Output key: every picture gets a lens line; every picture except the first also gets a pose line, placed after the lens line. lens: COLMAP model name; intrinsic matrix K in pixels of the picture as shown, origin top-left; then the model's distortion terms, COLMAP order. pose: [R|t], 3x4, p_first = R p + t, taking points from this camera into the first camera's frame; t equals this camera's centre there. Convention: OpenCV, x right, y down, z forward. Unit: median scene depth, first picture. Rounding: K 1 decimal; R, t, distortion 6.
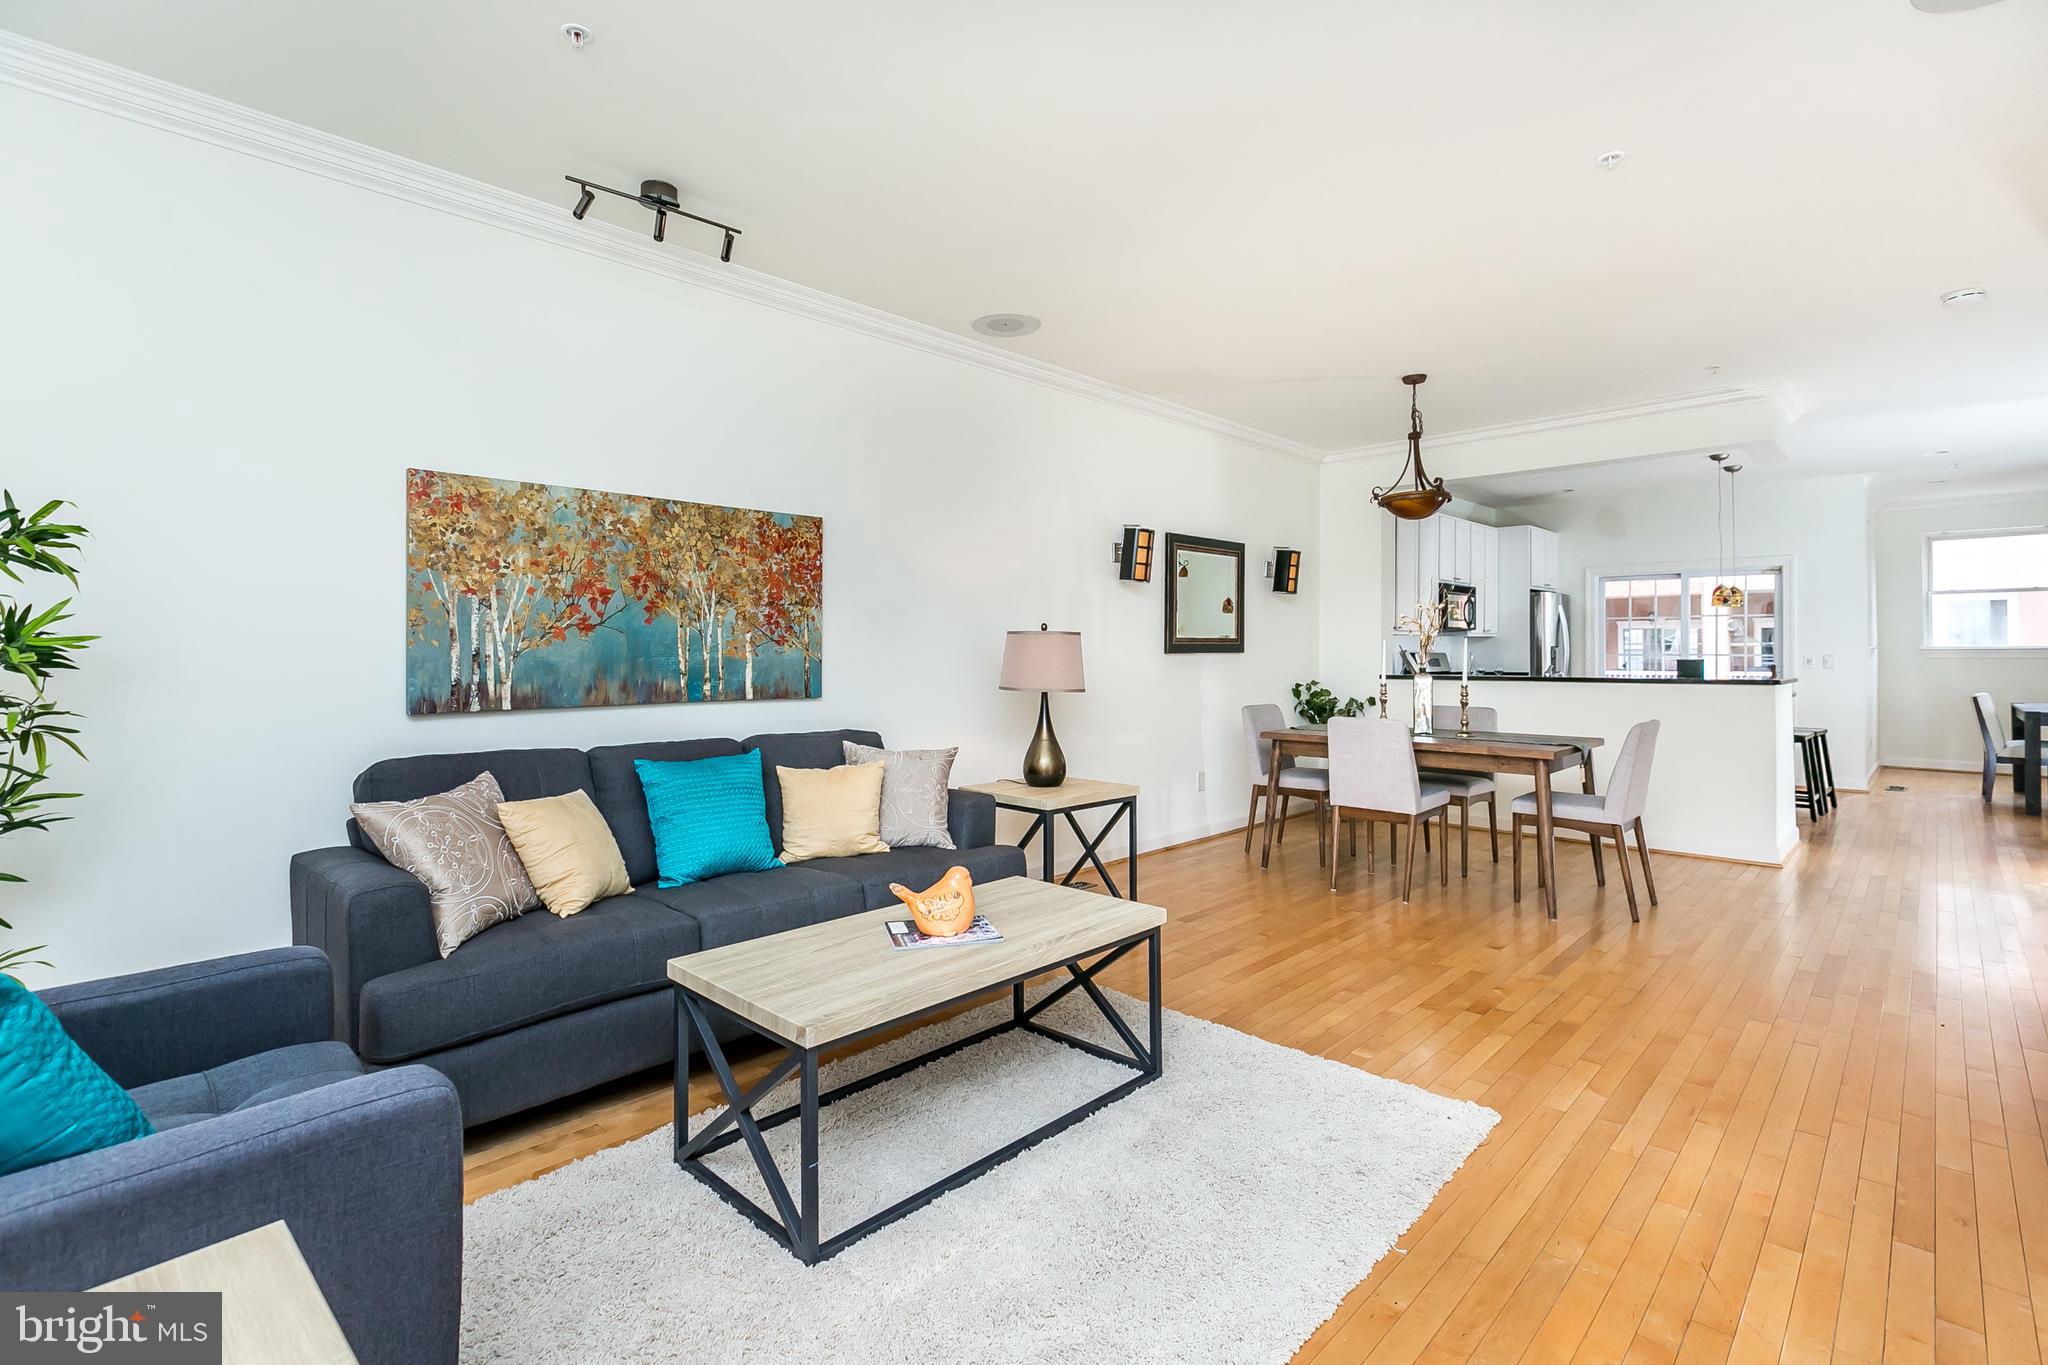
lens RADIAL K [[945.6, 0, 1045.5], [0, 945.6, 647.5], [0, 0, 1]] dist [0.007306, -0.003417]
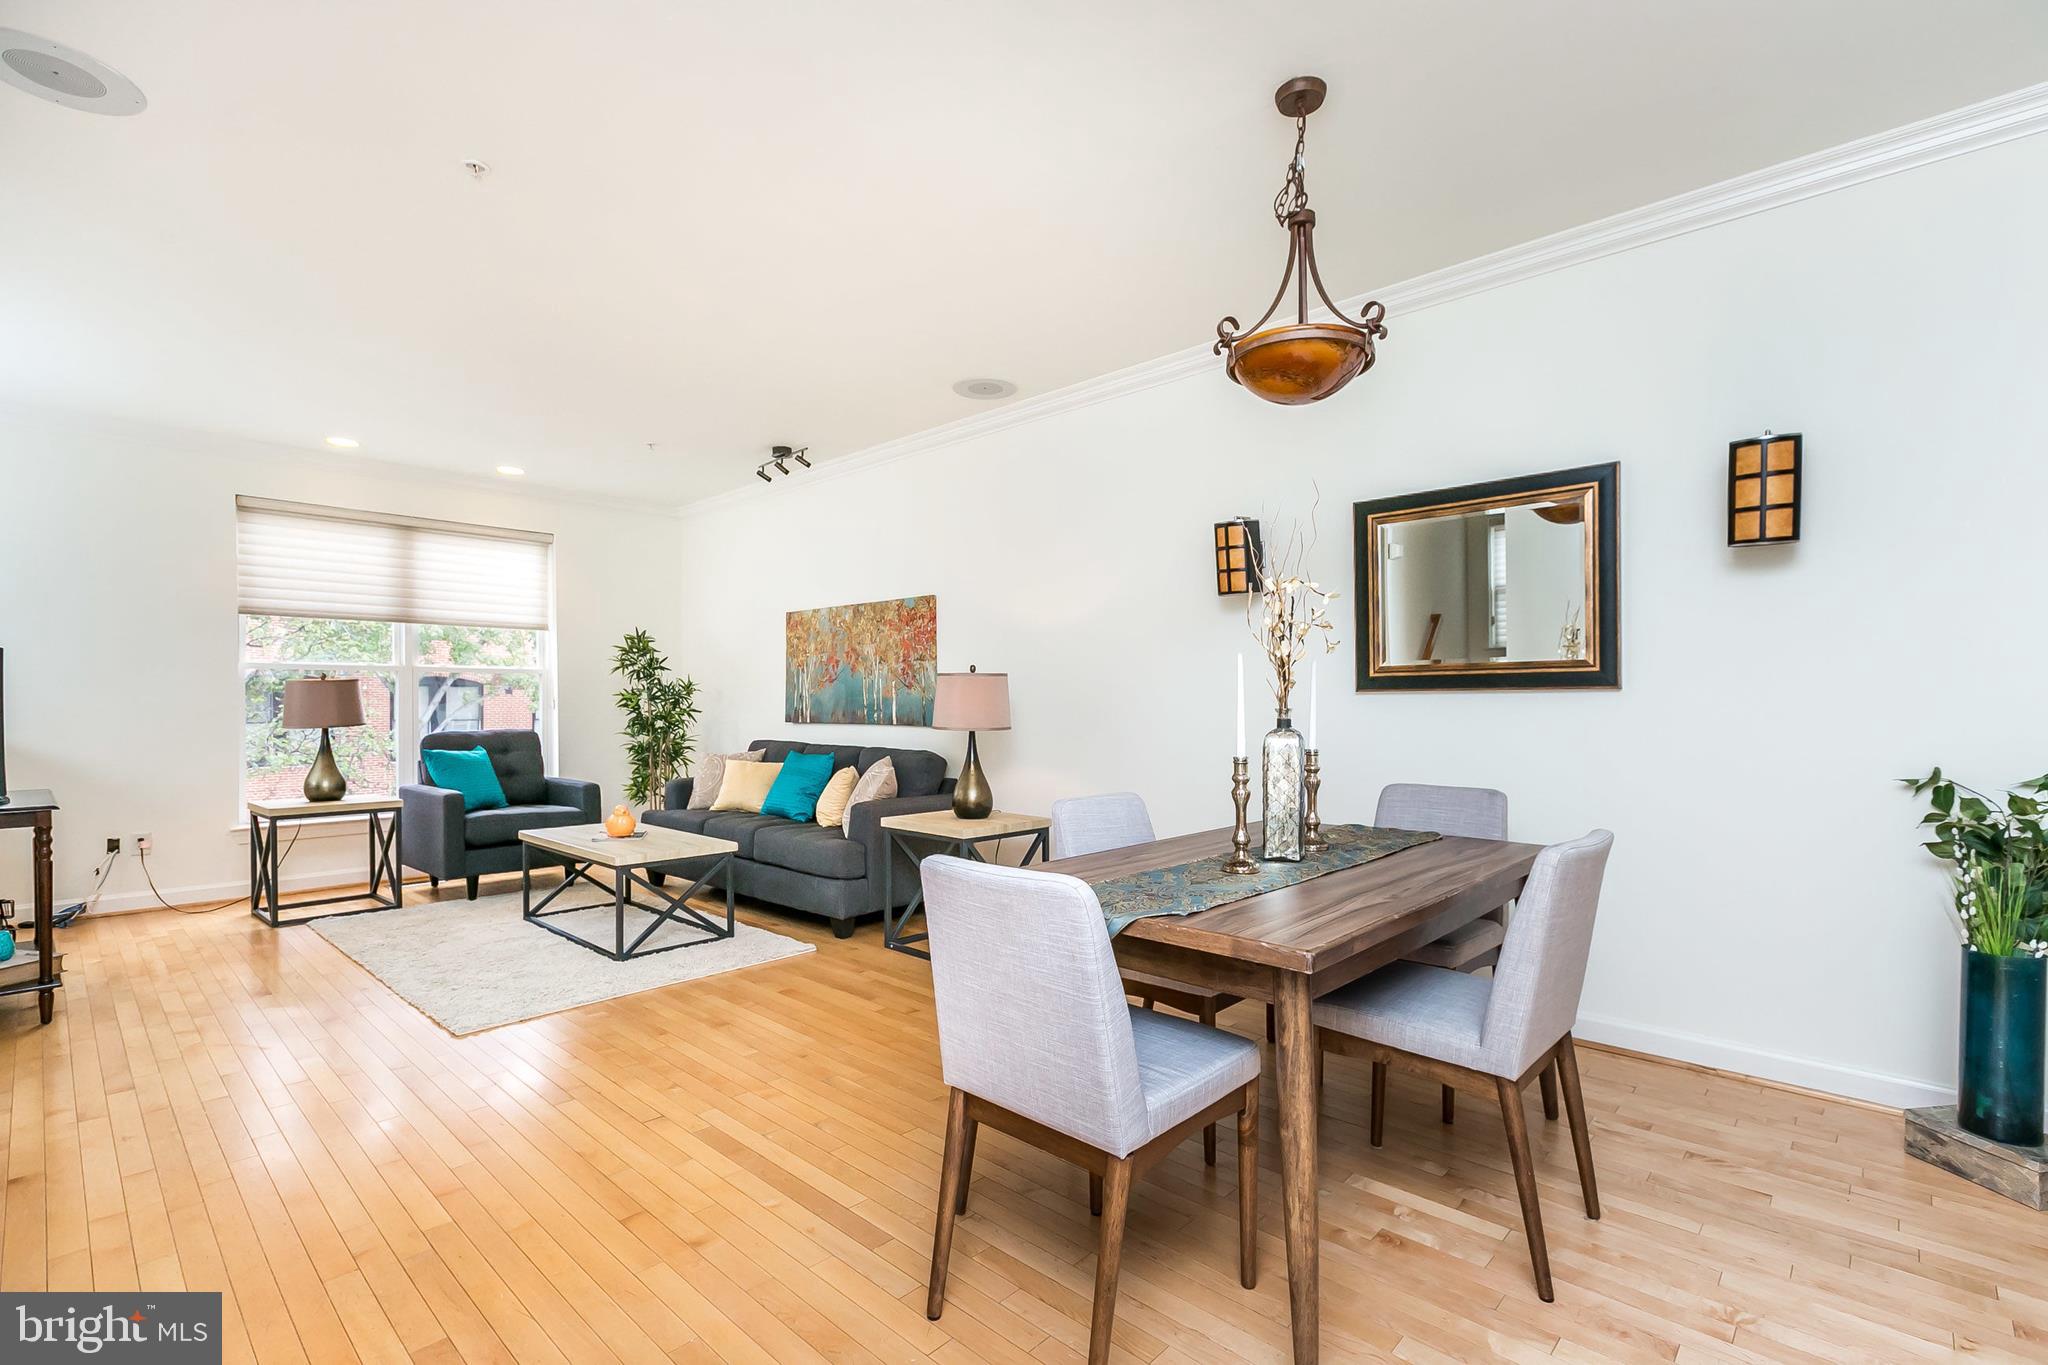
lens RADIAL K [[945.6, 0, 1023.5], [0, 945.6, 704.6], [0, 0, 1]] dist [0.007306, -0.003417]
pose [[-0.011409, 0.006112, -0.999916, 1.162010], [0.006527, 0.999960, 0.006038, 0.014266], [0.999914, -0.006458, -0.011448, 1.175419]]
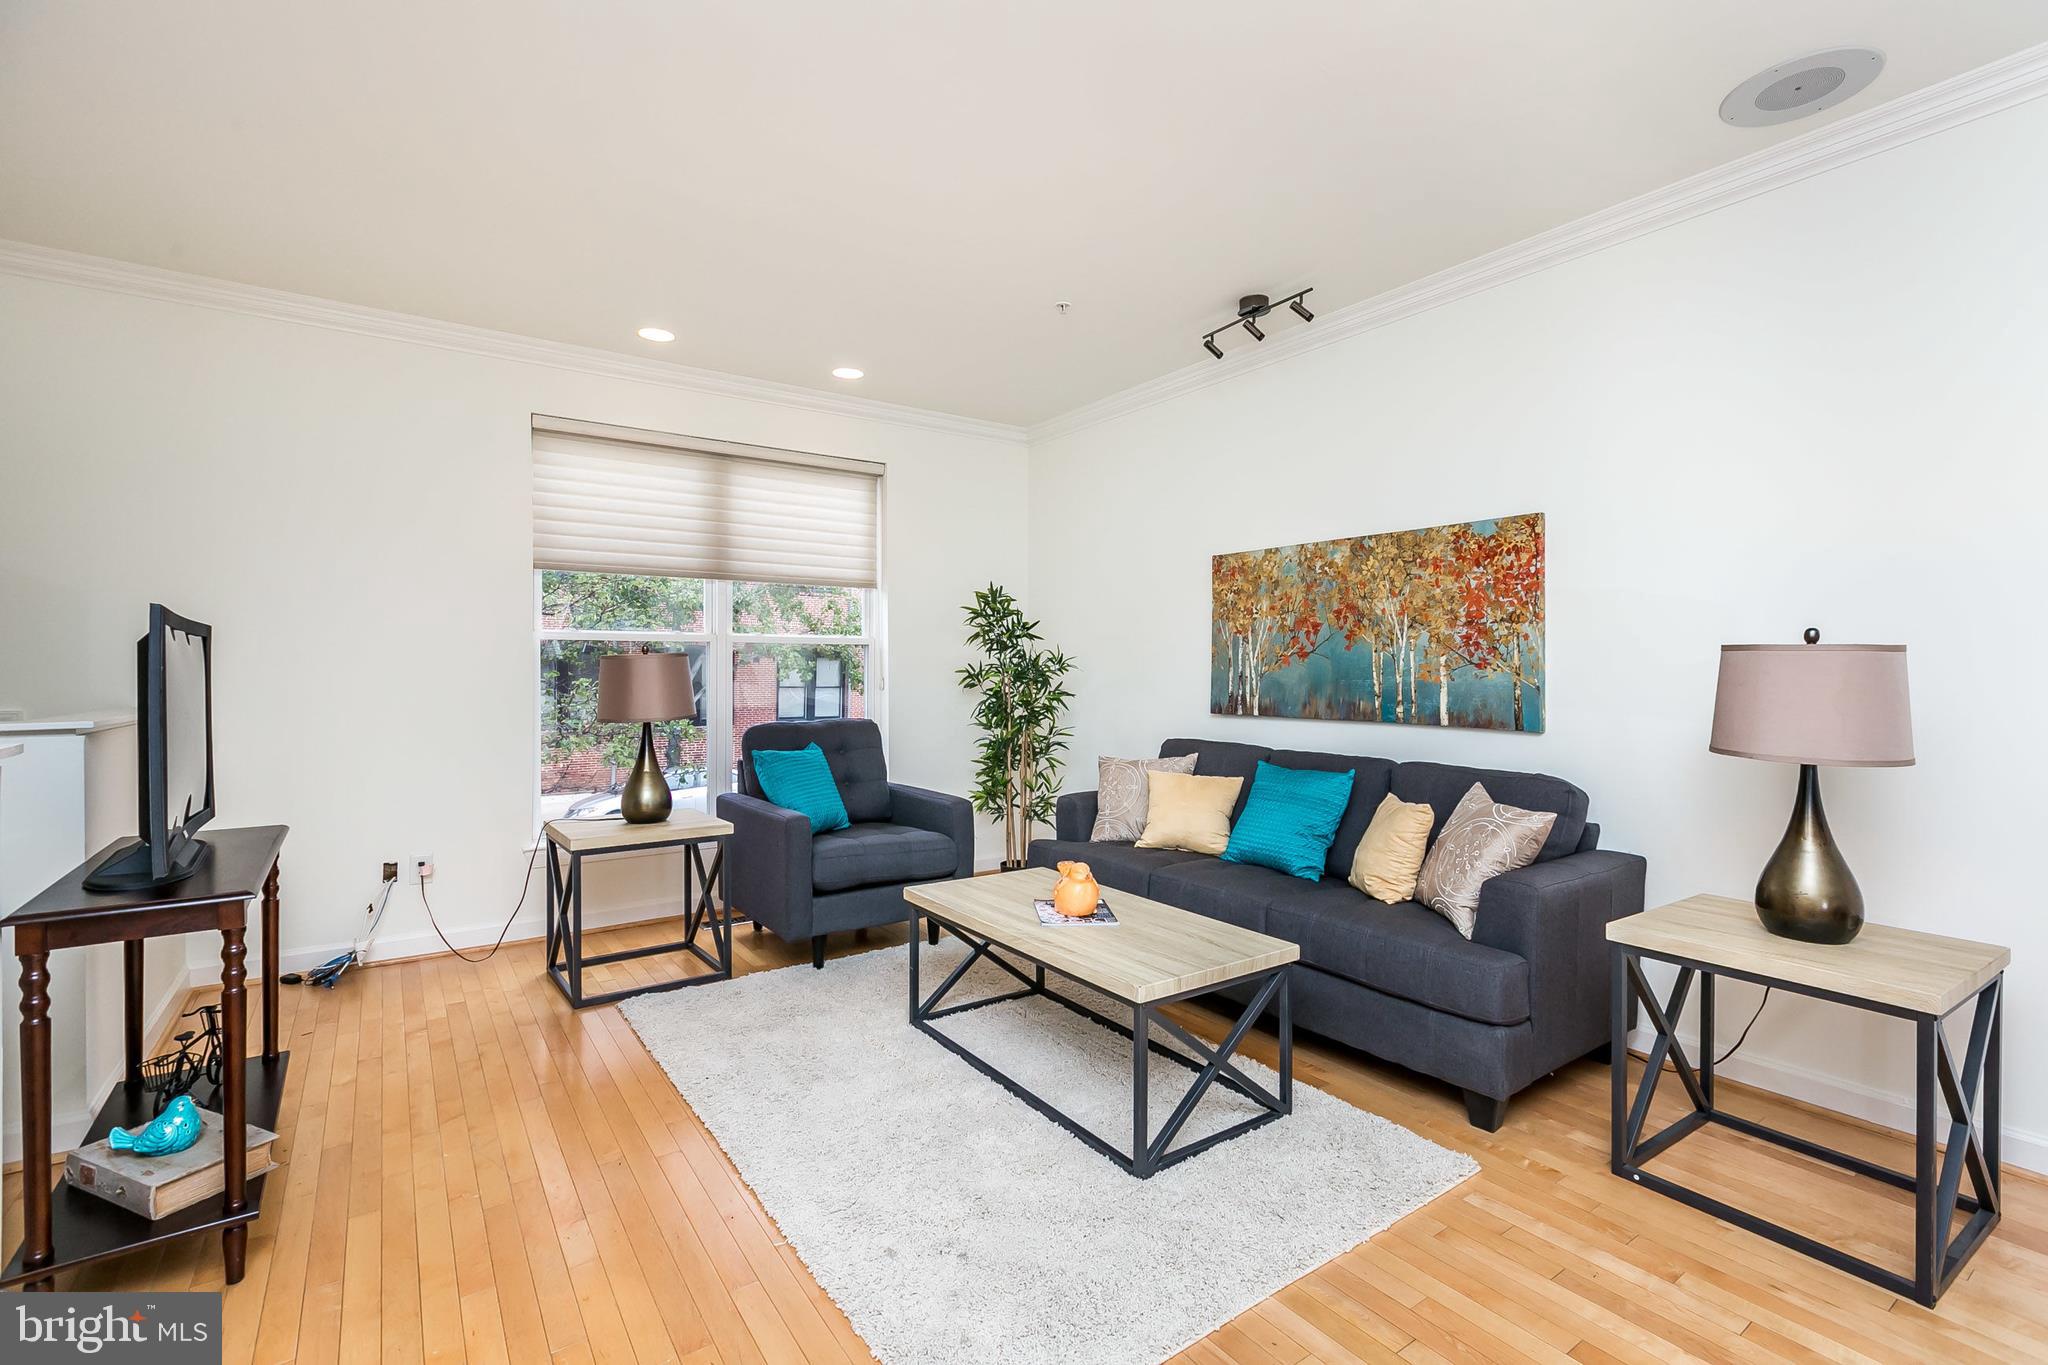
lens RADIAL K [[945.6, 0, 998.7], [0, 945.6, 662.3], [0, 0, 1]] dist [0.007306, -0.003417]
pose [[-0.232518, -0.004424, -0.972582, 0.684707], [0.002029, 0.999985, -0.005034, -0.004861], [0.972590, -0.003143, -0.232506, 0.753973]]
